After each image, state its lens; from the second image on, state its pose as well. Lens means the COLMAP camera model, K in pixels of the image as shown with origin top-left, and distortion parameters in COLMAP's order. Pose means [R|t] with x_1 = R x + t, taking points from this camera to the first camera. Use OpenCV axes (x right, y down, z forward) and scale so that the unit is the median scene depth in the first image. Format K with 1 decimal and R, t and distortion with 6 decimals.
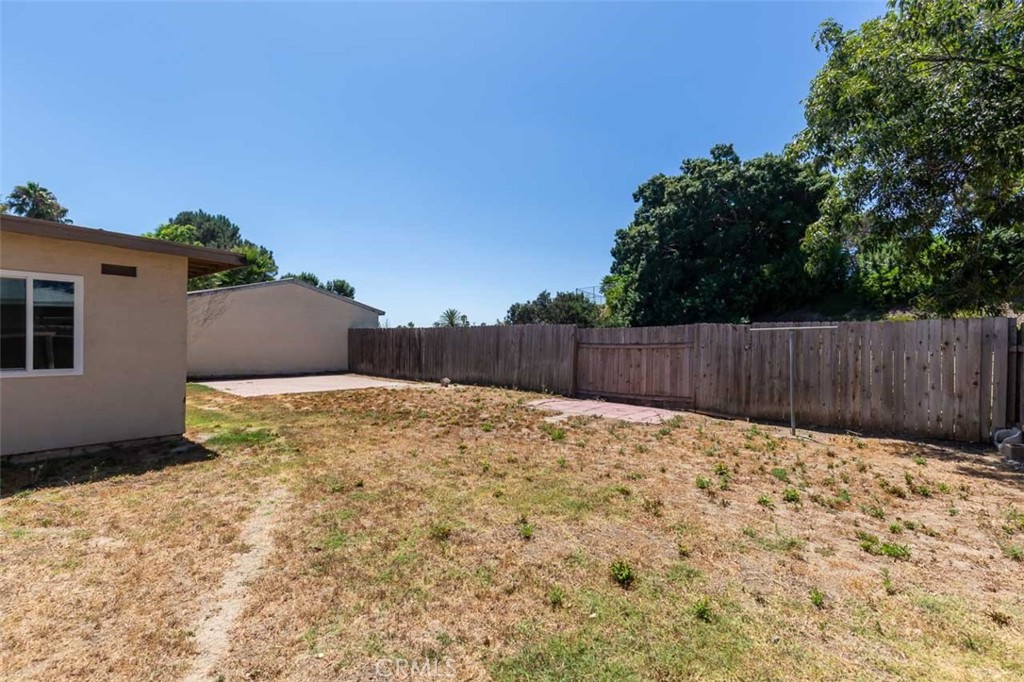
lens RADIAL K [[462.5, 0, 512.1], [0, 462.5, 338.7], [0, 0, 1]] dist [0.002731, -0.000547]
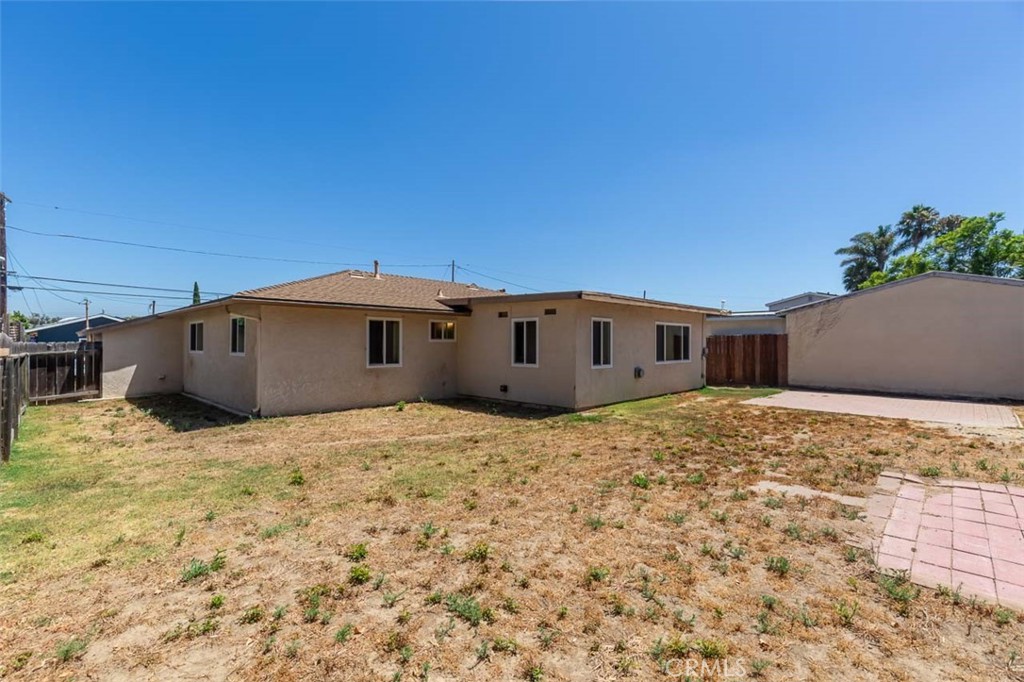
lens RADIAL K [[462.5, 0, 510.0], [0, 462.5, 342.2], [0, 0, 1]] dist [0.002731, -0.000547]
pose [[-0.062768, -0.010304, -0.997975, 0.293460], [-0.002153, 0.999946, -0.010189, -0.002474], [0.998026, 0.001509, -0.062787, 0.286434]]
